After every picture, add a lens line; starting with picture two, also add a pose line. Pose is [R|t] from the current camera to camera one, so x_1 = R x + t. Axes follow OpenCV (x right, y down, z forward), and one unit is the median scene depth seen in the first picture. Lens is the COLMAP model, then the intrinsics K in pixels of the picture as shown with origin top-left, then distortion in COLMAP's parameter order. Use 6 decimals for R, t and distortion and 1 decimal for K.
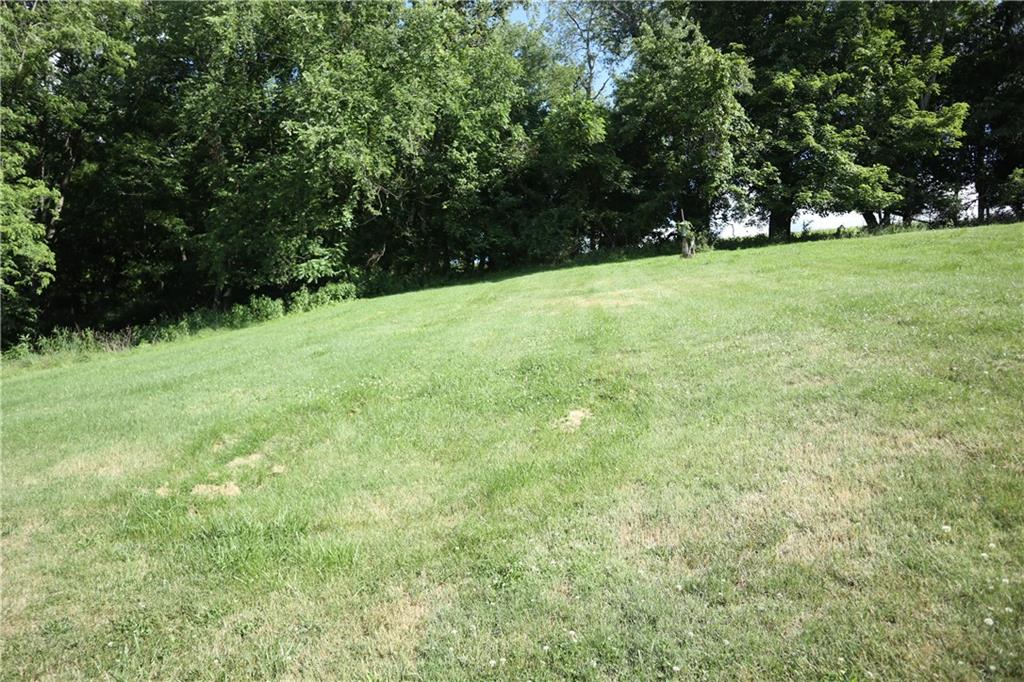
lens RADIAL K [[716.1, 0, 505.8], [0, 716.1, 346.5], [0, 0, 1]] dist [-0.043071, -0.000719]
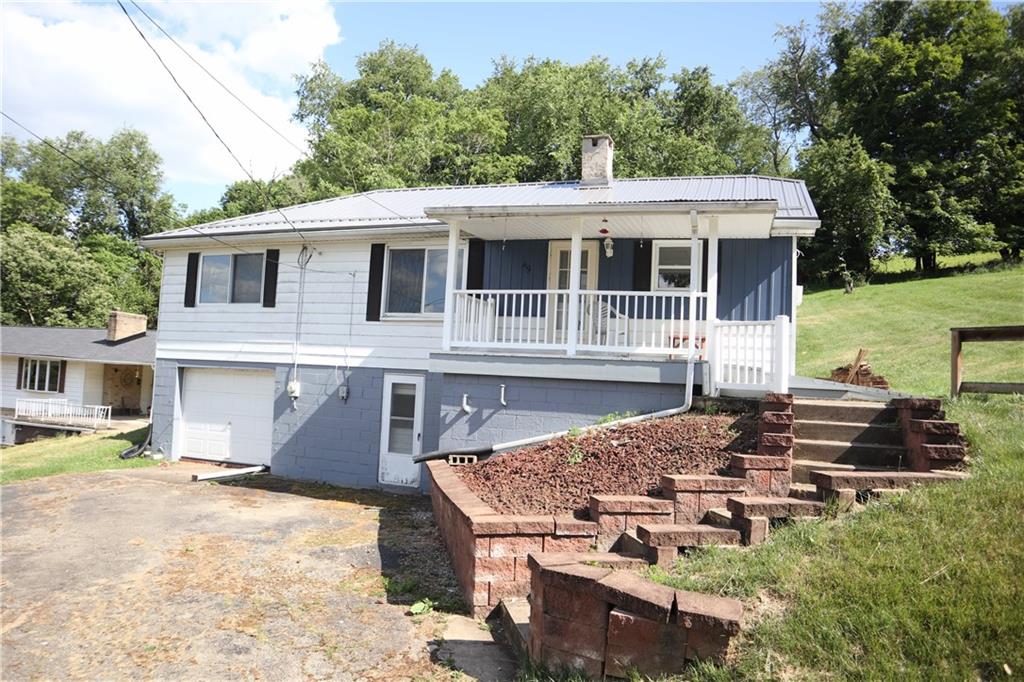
lens RADIAL K [[716.1, 0, 505.8], [0, 716.1, 346.5], [0, 0, 1]] dist [-0.043071, -0.000719]
pose [[0.973875, -0.002575, -0.227071, -0.124923], [-0.001047, 0.999874, -0.015831, 0.024190], [0.227084, 0.015655, 0.973749, -0.656882]]
